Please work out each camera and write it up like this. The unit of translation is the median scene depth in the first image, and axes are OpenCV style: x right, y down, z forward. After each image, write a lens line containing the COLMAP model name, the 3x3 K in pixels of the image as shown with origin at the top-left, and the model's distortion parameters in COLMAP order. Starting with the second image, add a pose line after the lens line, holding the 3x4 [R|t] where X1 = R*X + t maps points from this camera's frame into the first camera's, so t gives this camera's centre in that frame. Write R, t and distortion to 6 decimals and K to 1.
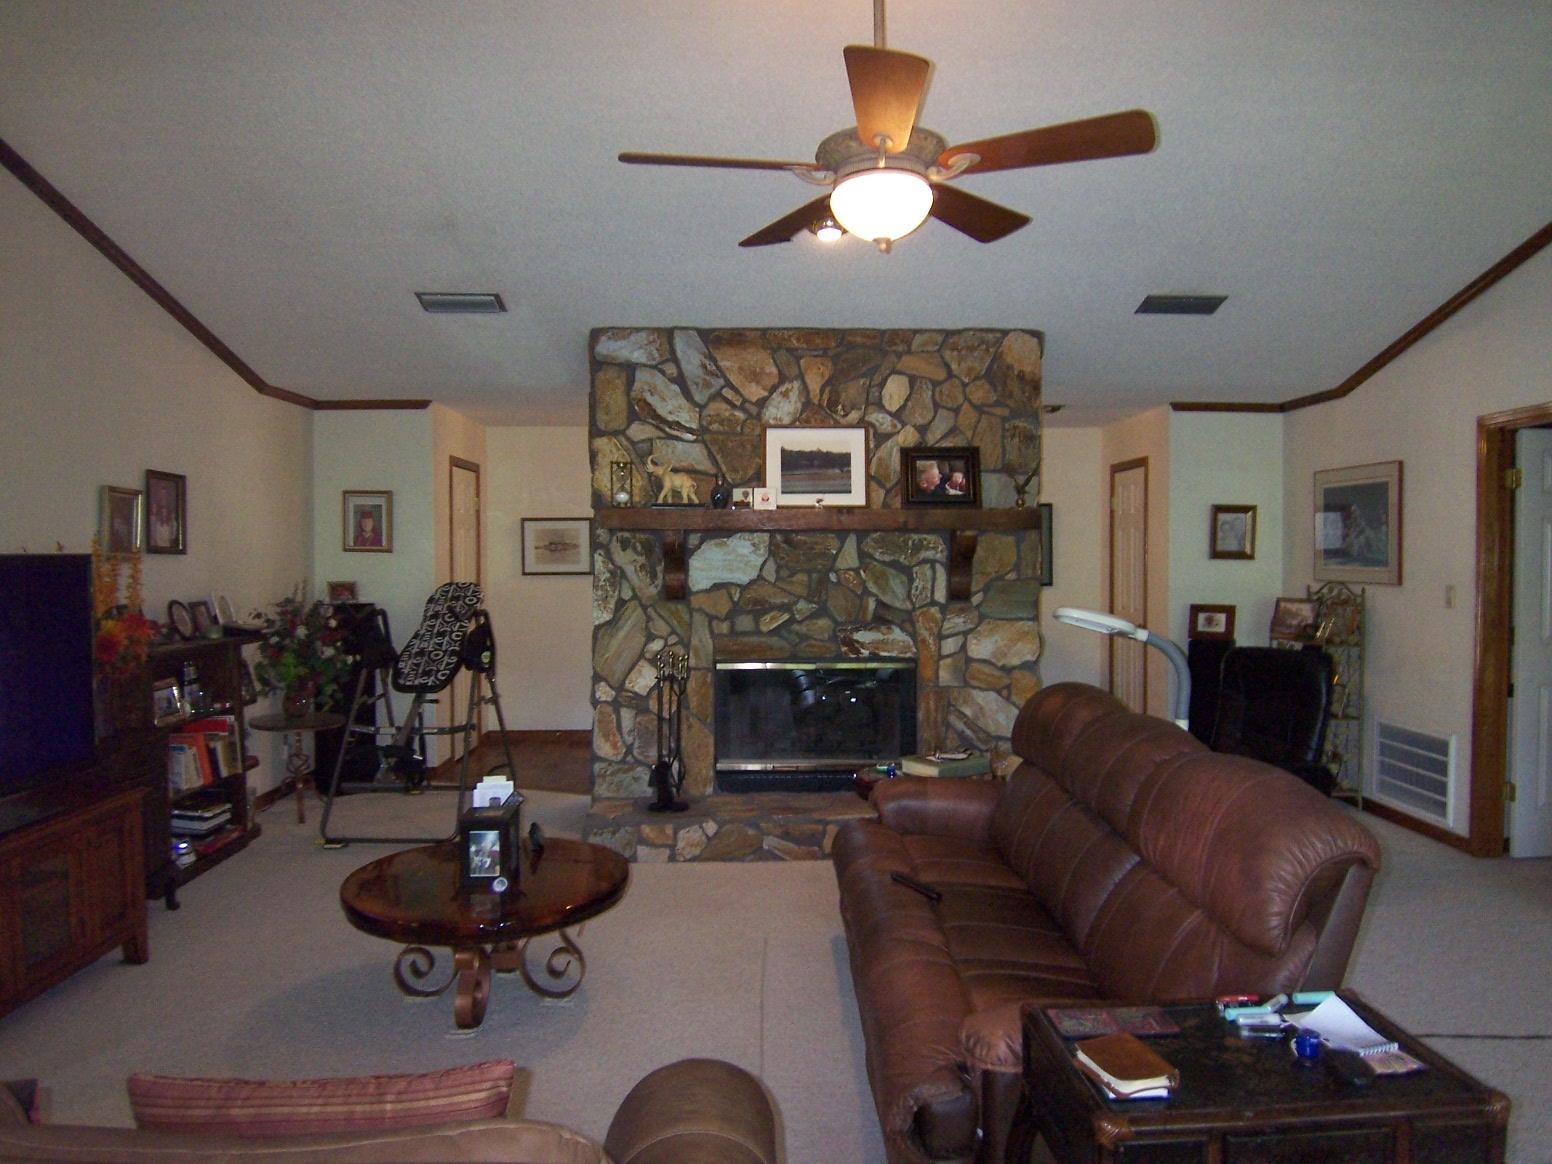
lens RADIAL K [[1037.8, 0, 779.5], [0, 1037.8, 576.5], [0, 0, 1]] dist [-0.013333, -0.043935]
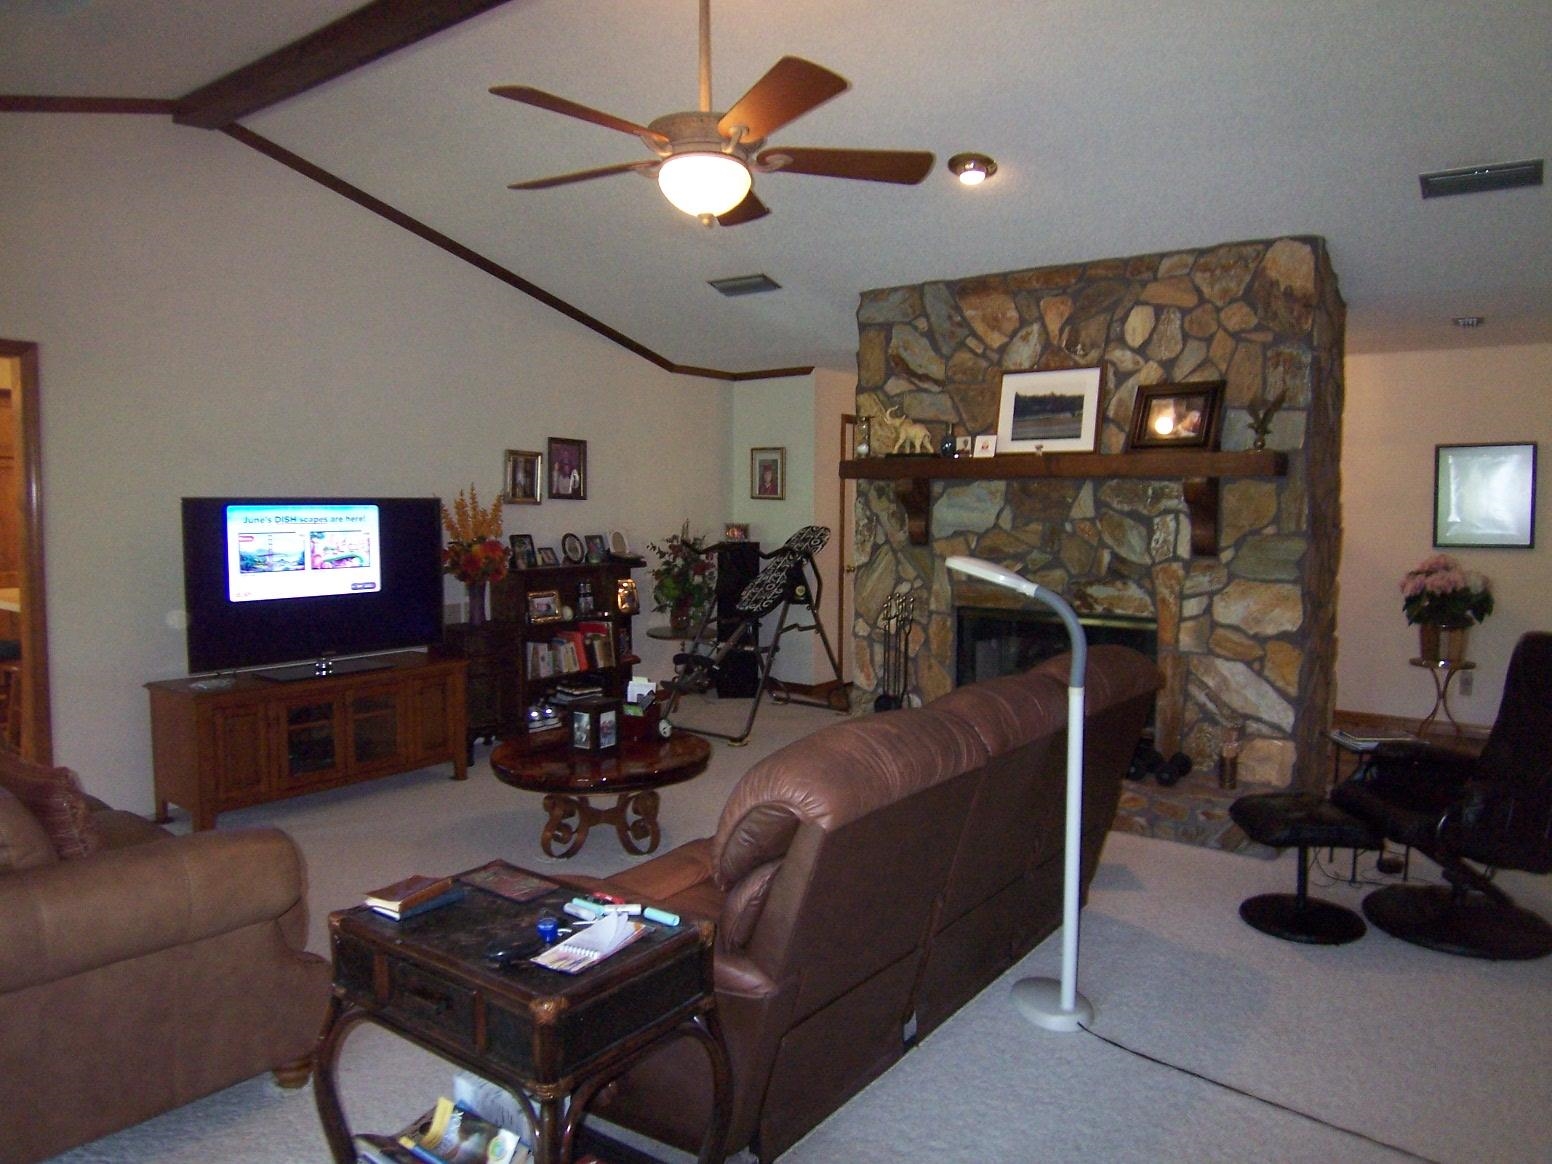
lens RADIAL K [[1037.8, 0, 771.8], [0, 1037.8, 569.7], [0, 0, 1]] dist [-0.013333, -0.043935]
pose [[0.789202, 0.045904, -0.612416, 0.424369], [-0.021120, 0.998641, 0.047636, 0.000244], [0.613770, -0.024660, 0.789099, 0.079149]]
